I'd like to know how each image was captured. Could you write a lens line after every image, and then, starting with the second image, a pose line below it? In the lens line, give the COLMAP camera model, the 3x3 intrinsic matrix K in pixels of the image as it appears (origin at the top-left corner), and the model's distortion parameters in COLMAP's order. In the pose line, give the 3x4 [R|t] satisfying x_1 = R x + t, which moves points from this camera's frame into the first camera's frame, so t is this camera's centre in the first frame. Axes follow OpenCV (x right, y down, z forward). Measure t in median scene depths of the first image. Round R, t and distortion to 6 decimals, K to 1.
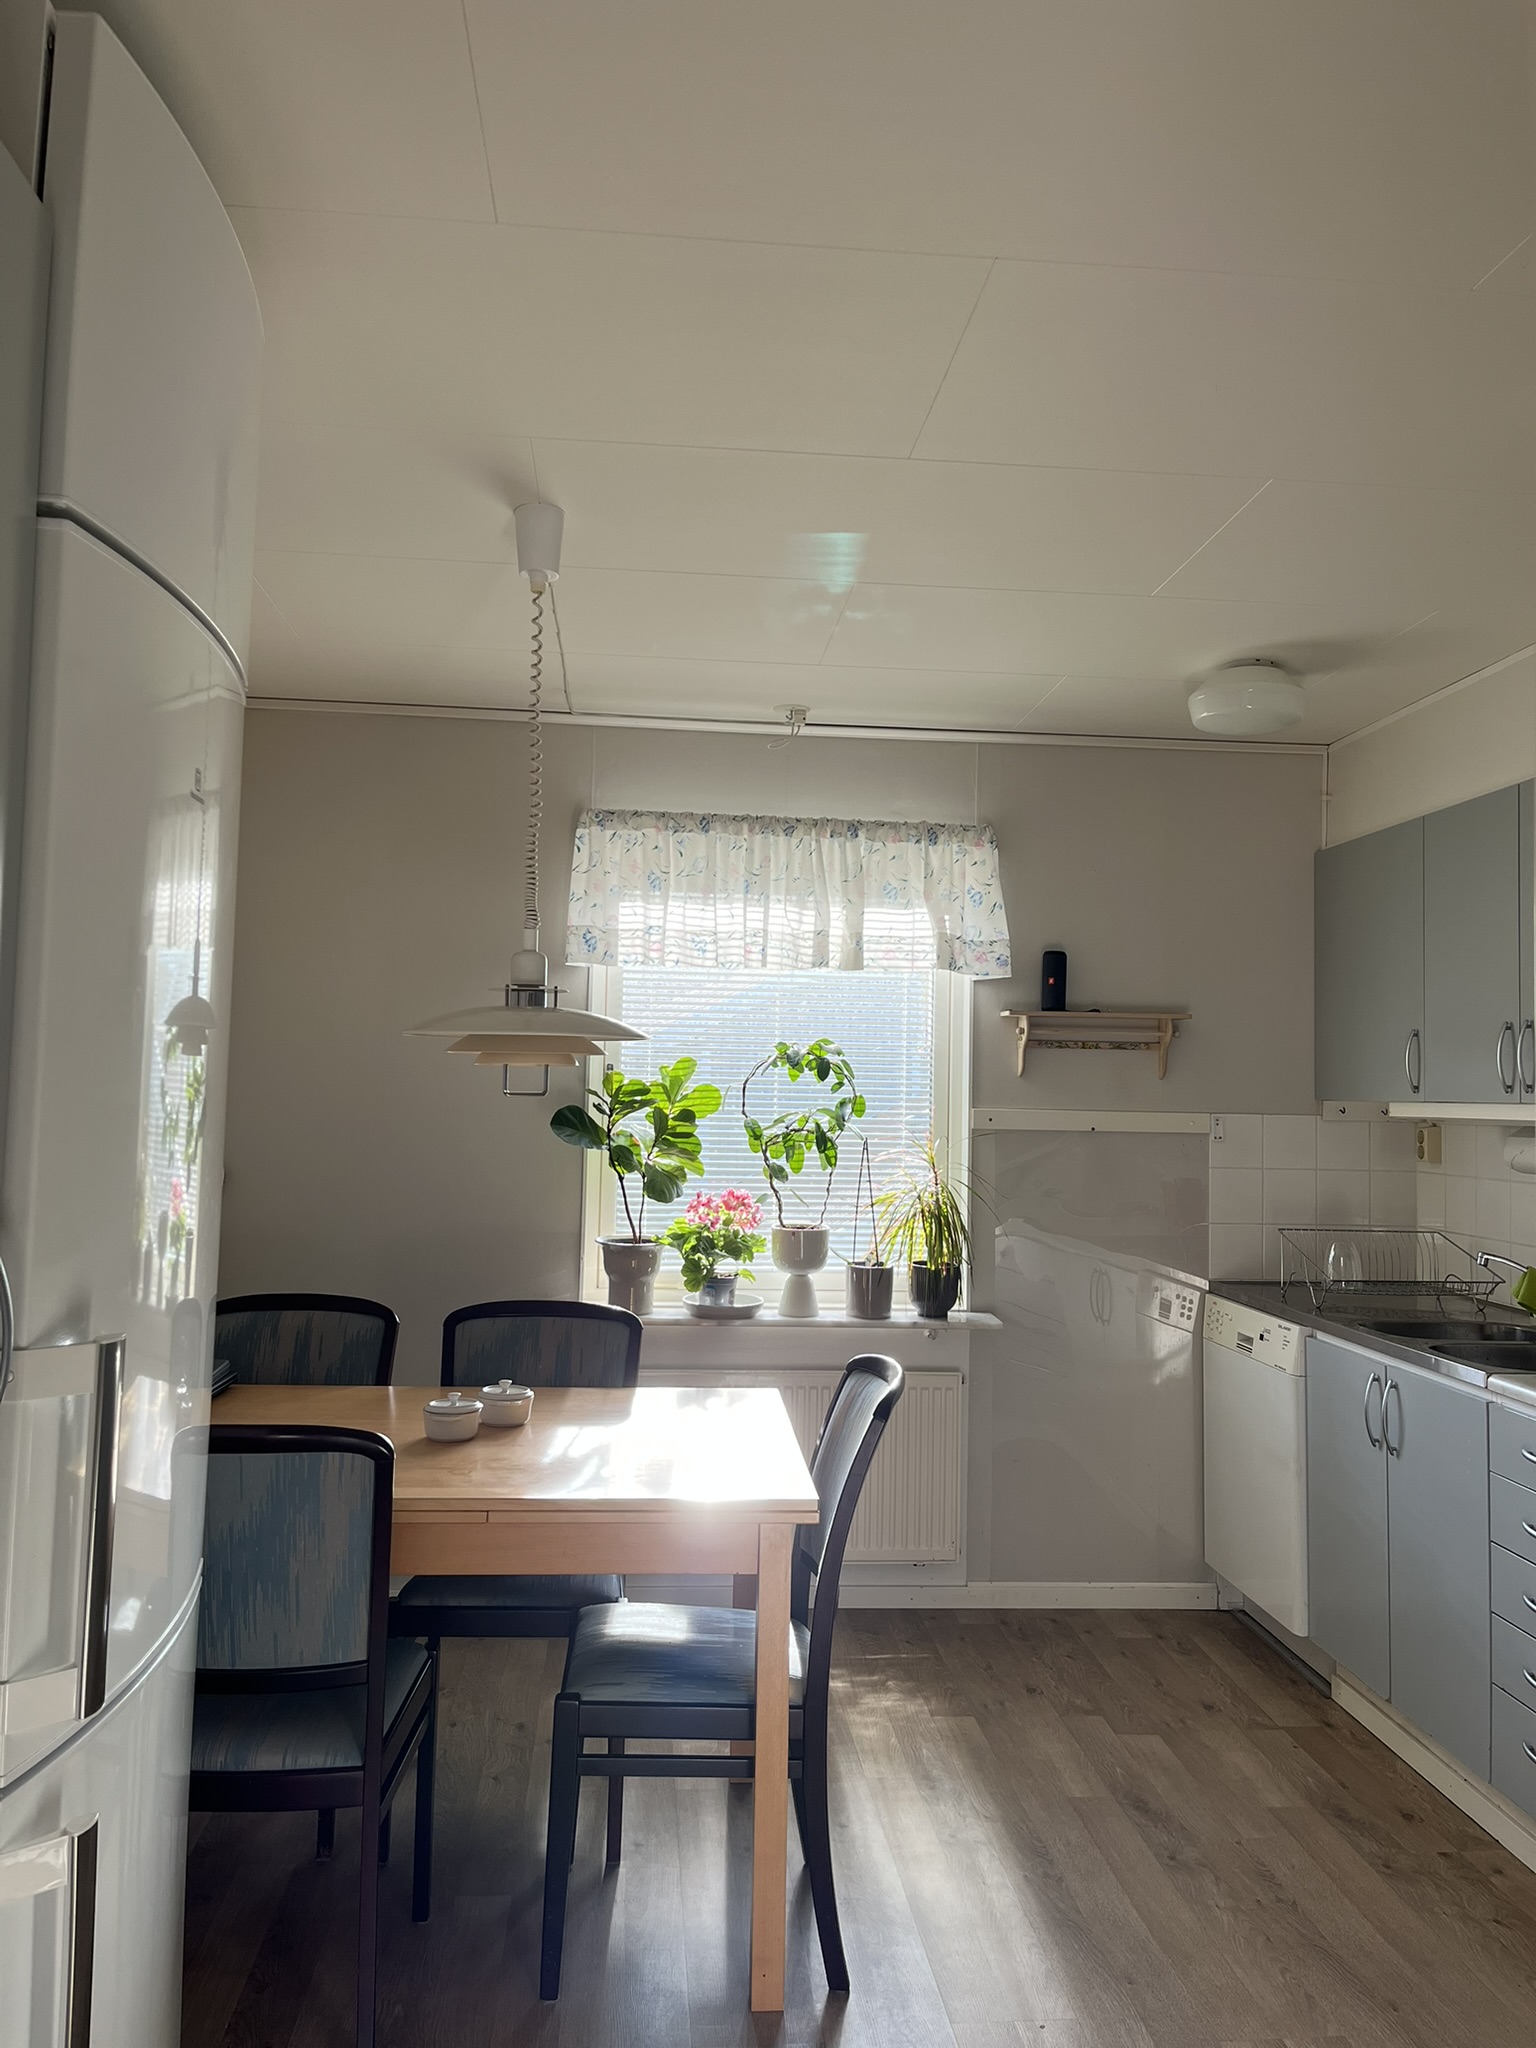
lens RADIAL K [[1549.5, 0, 760.8], [0, 1549.5, 1009.7], [0, 0, 1]] dist [0.061416, -0.086970]
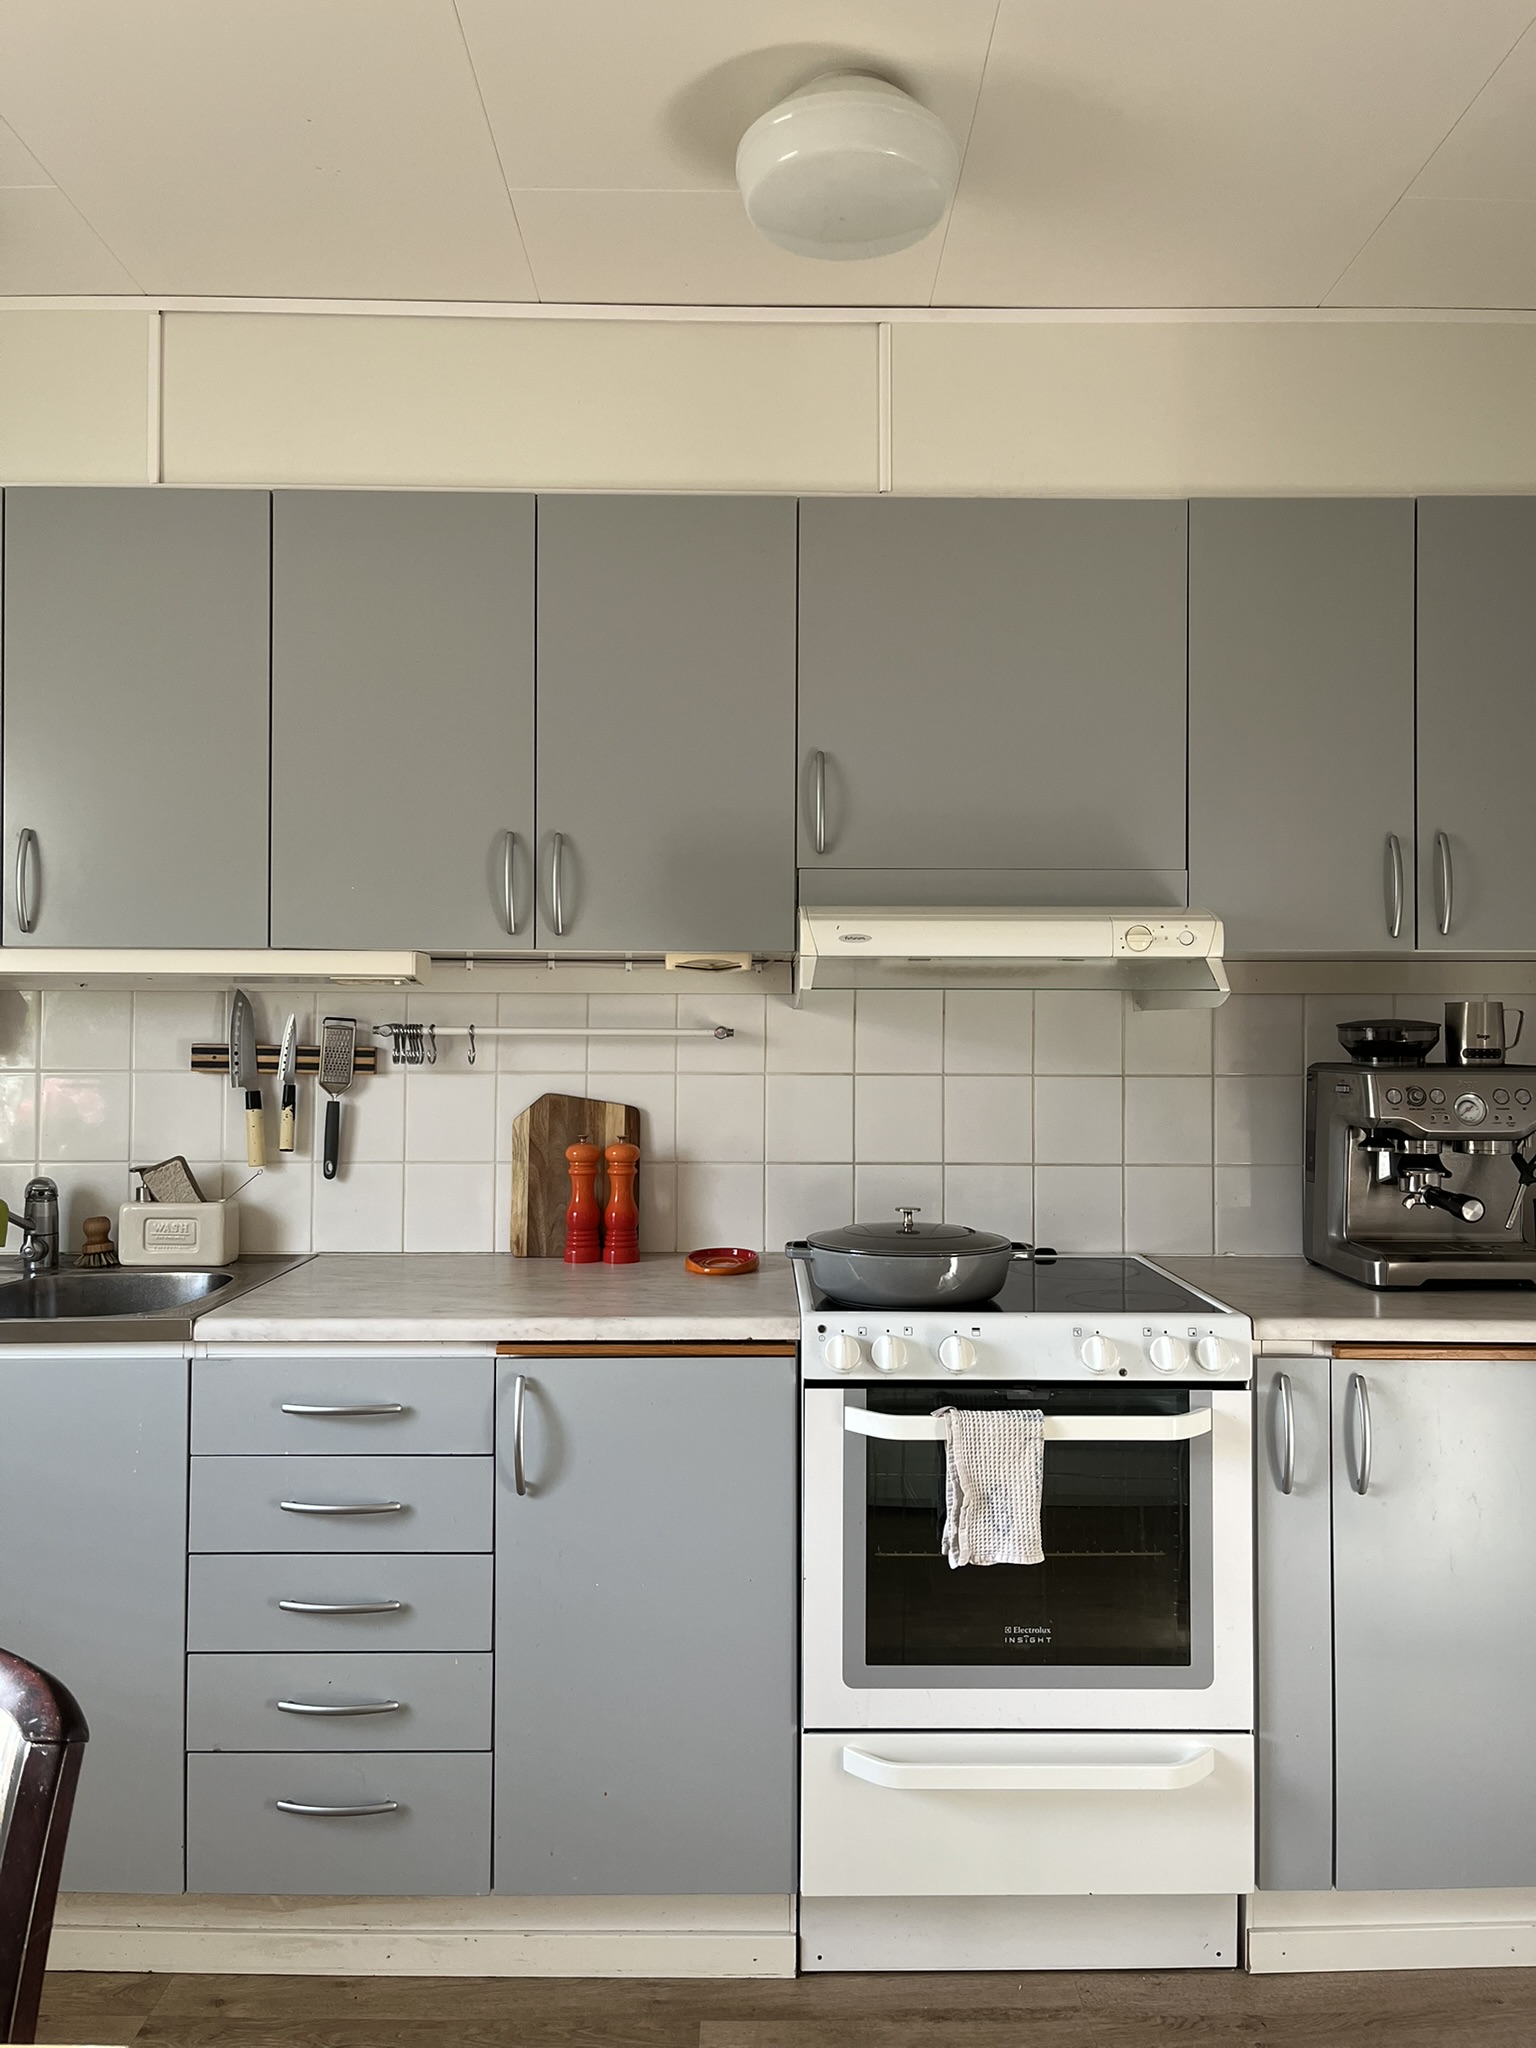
lens RADIAL K [[1549.5, 0, 773.6], [0, 1549.5, 1011.8], [0, 0, 1]] dist [0.061416, -0.086970]
pose [[0.070858, -0.001776, 0.997485, -0.154838], [-0.055299, 0.998454, 0.005706, 0.053179], [-0.995952, -0.055564, 0.070650, 0.491645]]
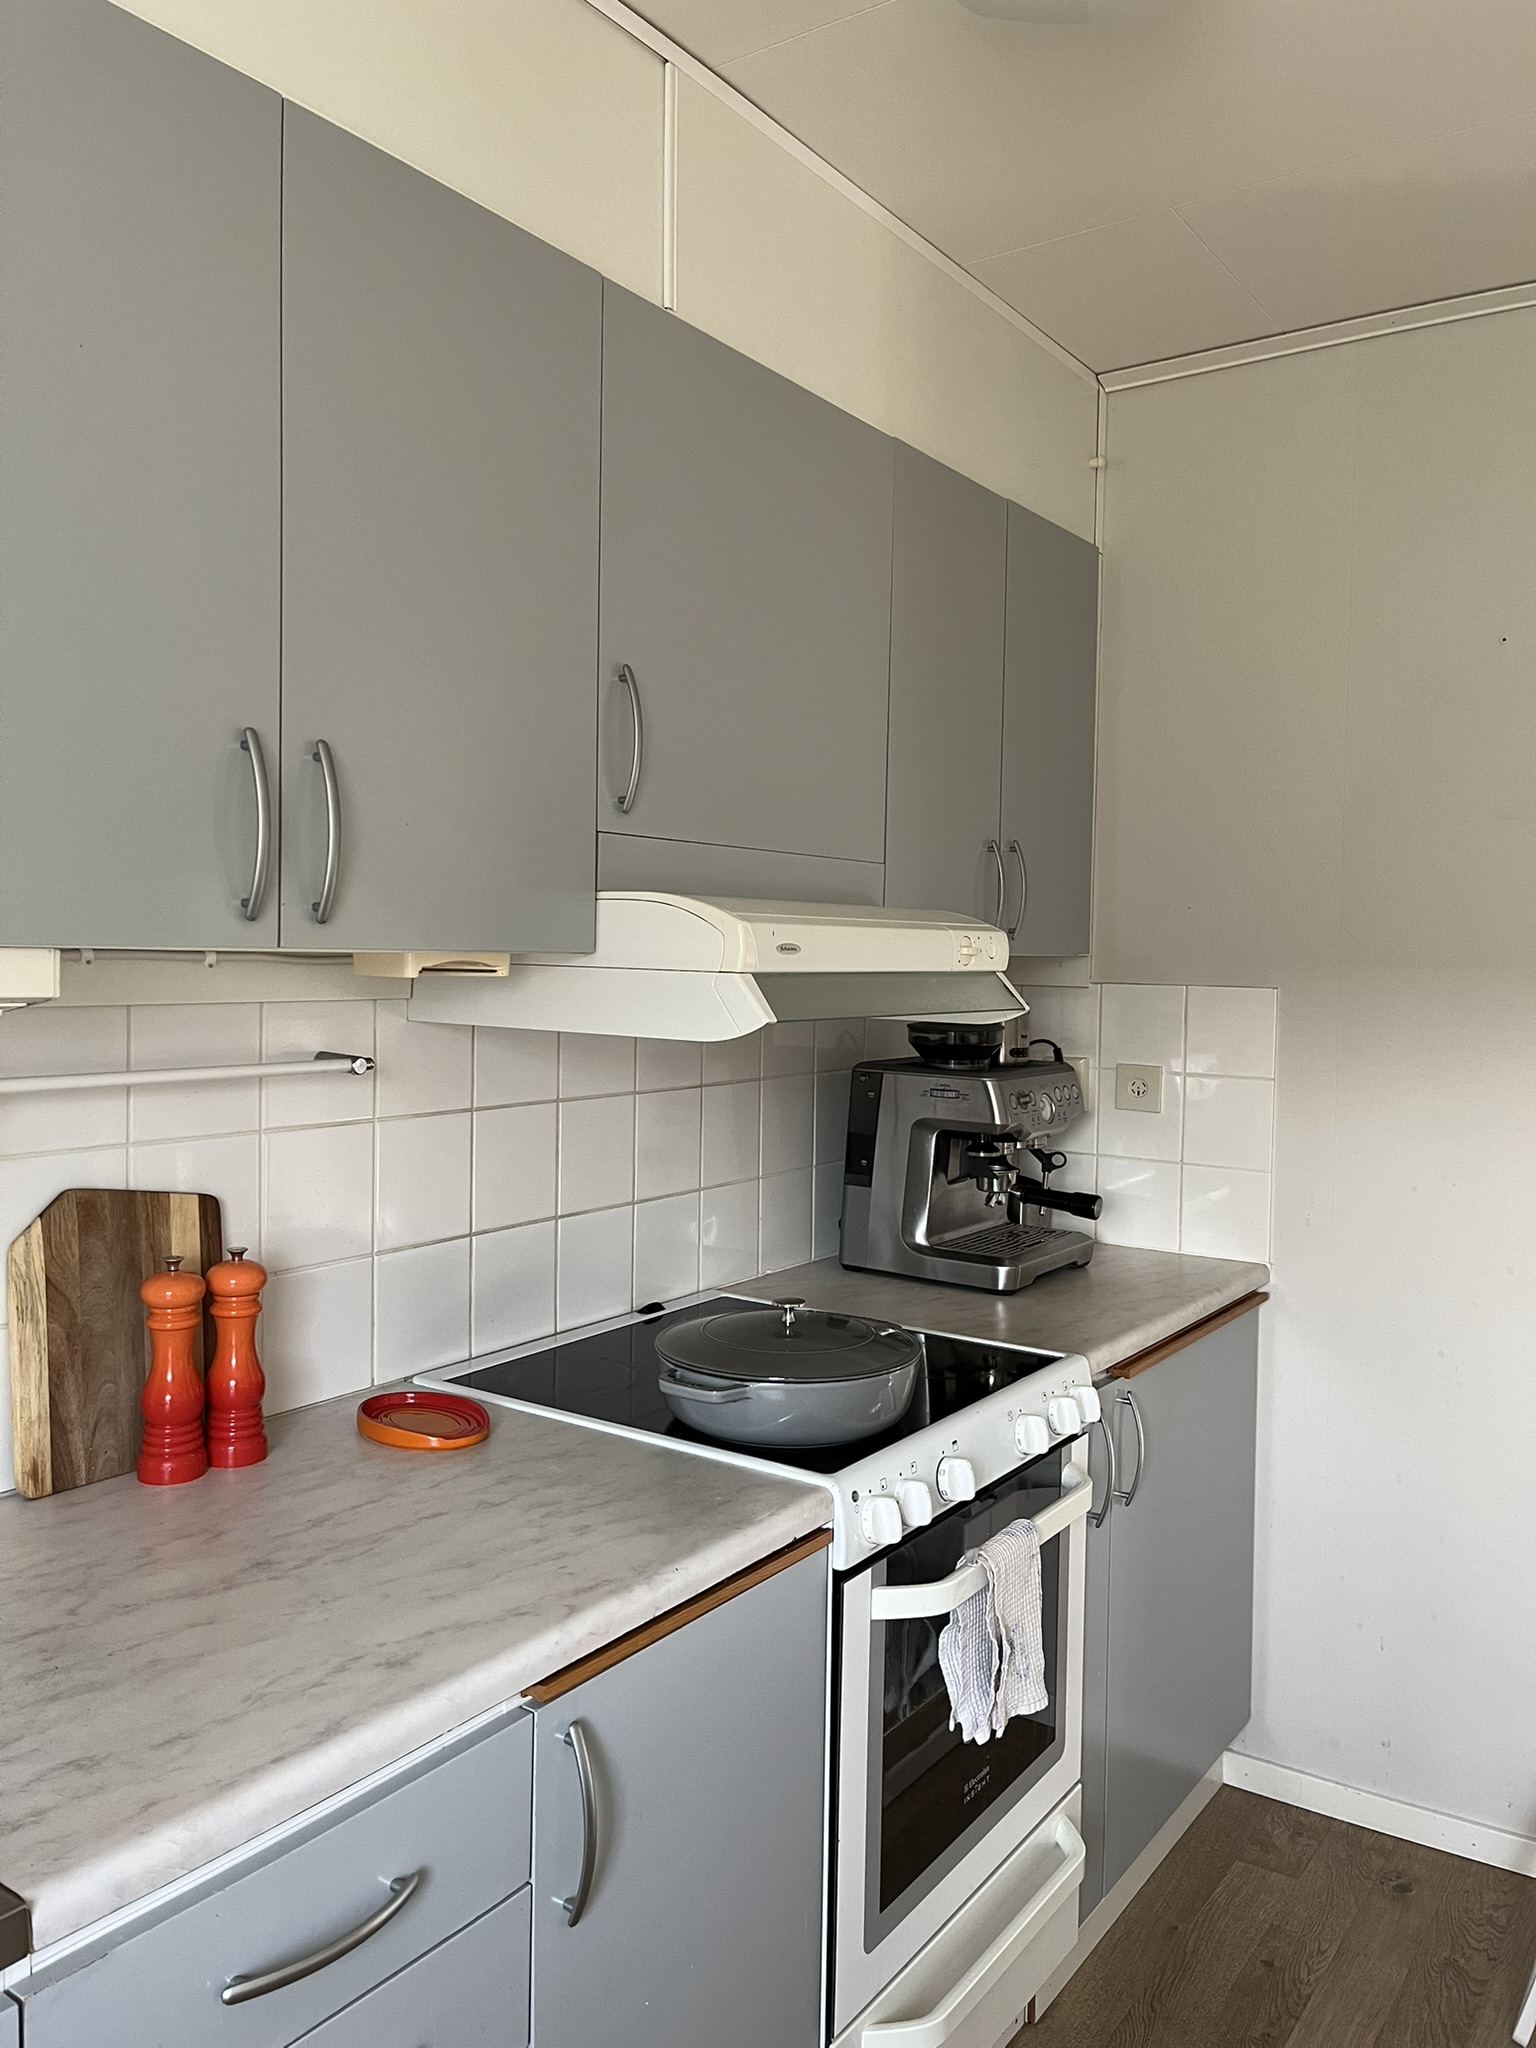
lens RADIAL K [[1549.5, 0, 767.2], [0, 1549.5, 1016.8], [0, 0, 1]] dist [0.061416, -0.086970]
pose [[-0.769101, -0.056678, 0.636609, 0.128385], [-0.063473, 0.997909, 0.012162, 0.042469], [-0.635967, -0.031054, -0.771091, 0.796740]]
